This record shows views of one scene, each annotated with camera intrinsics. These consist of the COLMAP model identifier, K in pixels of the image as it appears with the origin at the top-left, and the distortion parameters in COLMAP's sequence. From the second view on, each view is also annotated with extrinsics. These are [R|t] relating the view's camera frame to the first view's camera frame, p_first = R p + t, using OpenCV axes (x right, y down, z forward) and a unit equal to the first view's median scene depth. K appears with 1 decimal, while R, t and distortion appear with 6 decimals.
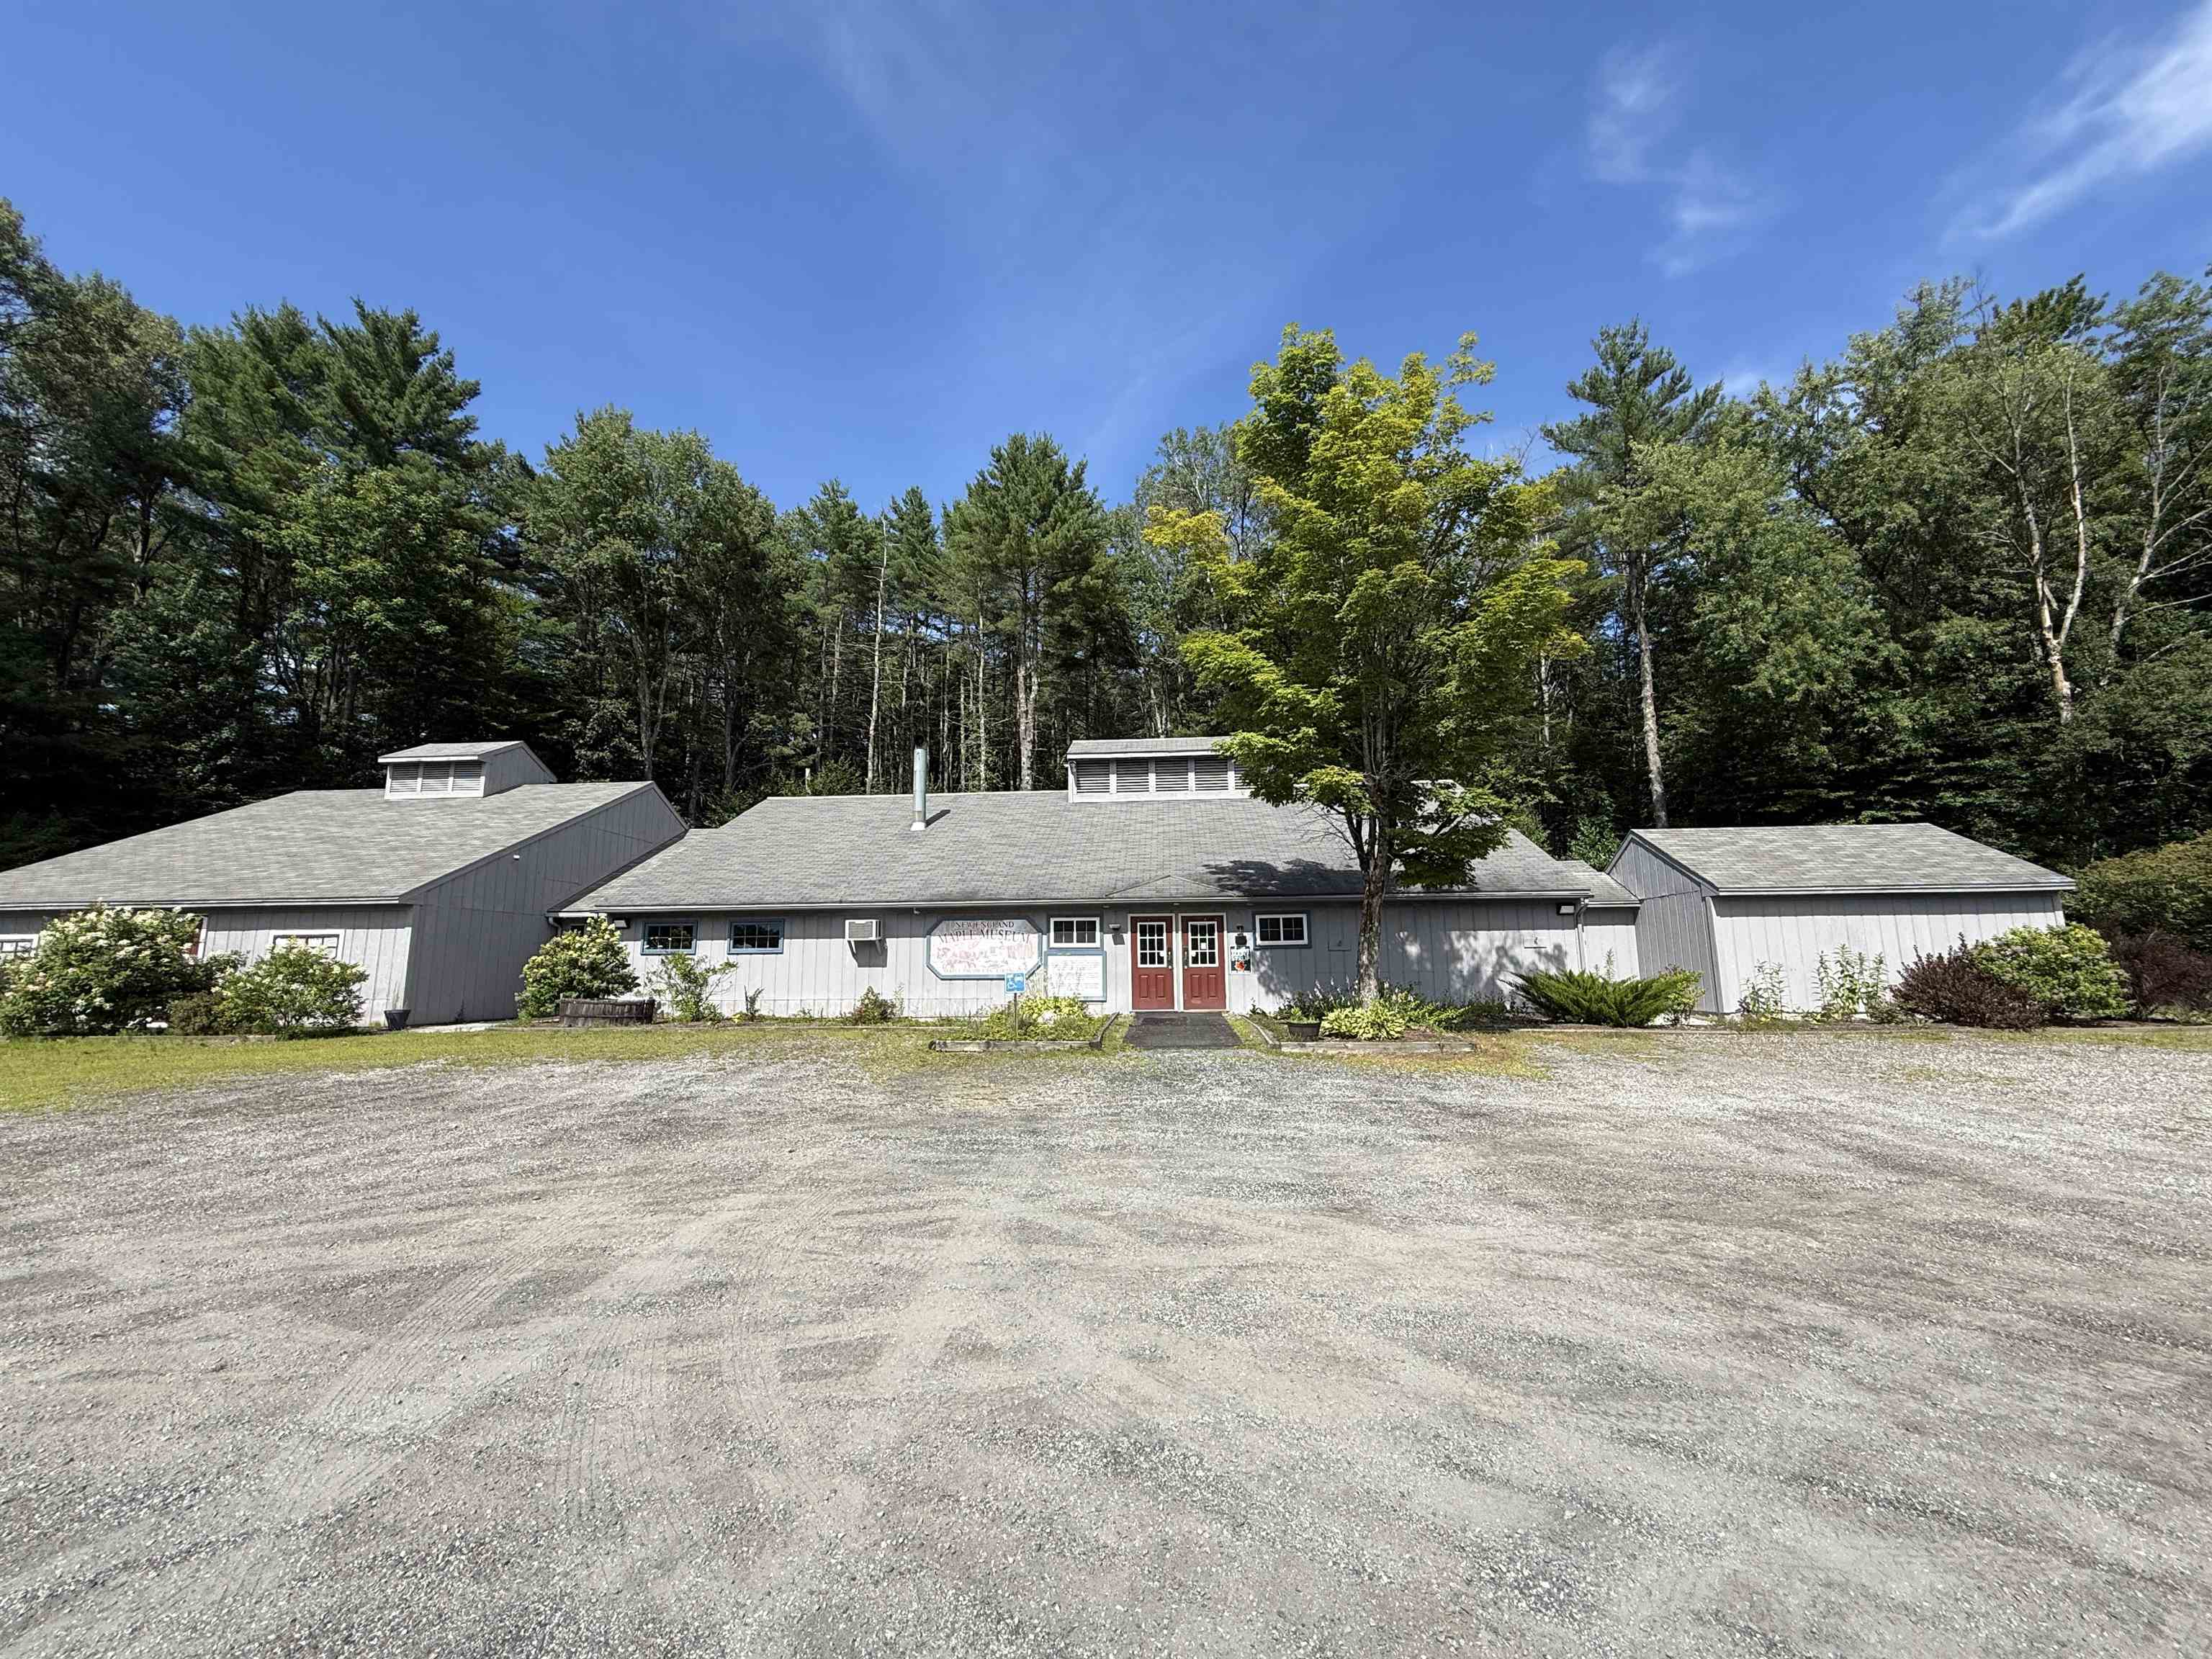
lens RADIAL K [[891.7, 0, 1106.0], [0, 891.7, 829.5], [0, 0, 1]] dist [-0.001548, 0.008588]
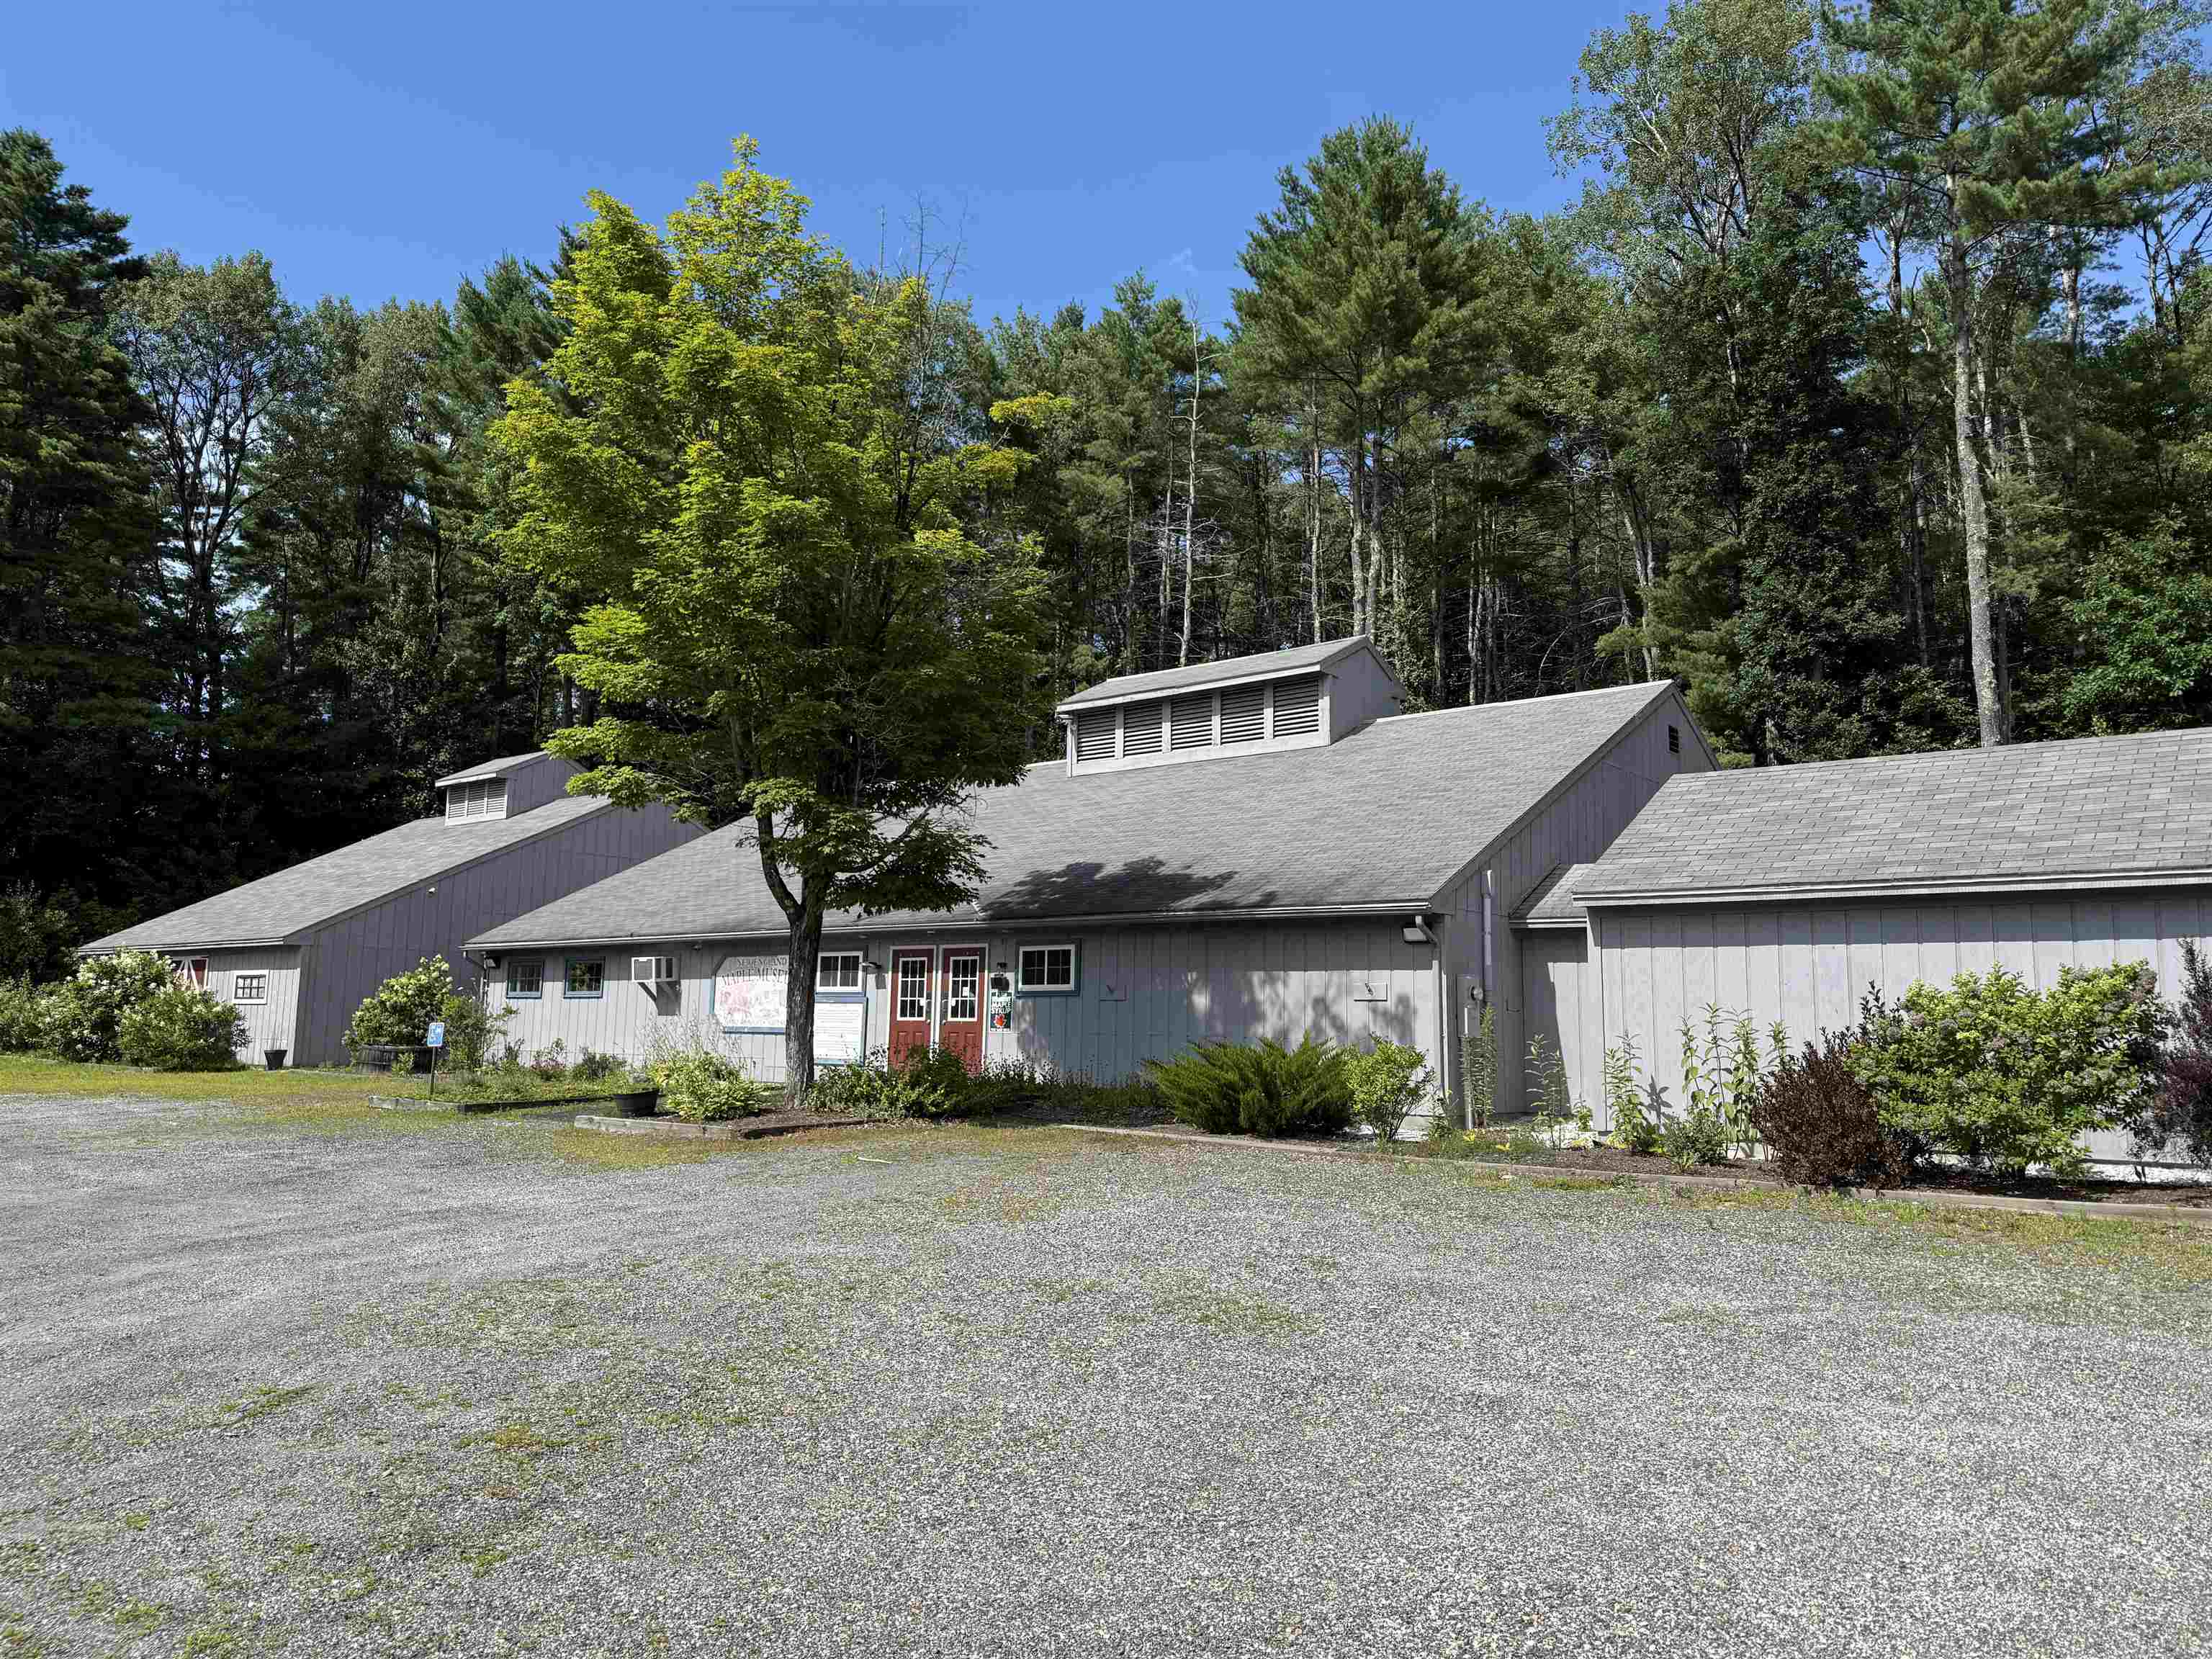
lens RADIAL K [[1576.5, 0, 1106.0], [0, 1576.5, 829.5], [0, 0, 1]] dist [0.129641, -0.001570]
pose [[0.805183, -0.050101, -0.590906, 0.929744], [0.068326, 0.997627, 0.008517, 0.001862], [0.589077, -0.047232, 0.806695, 0.078409]]
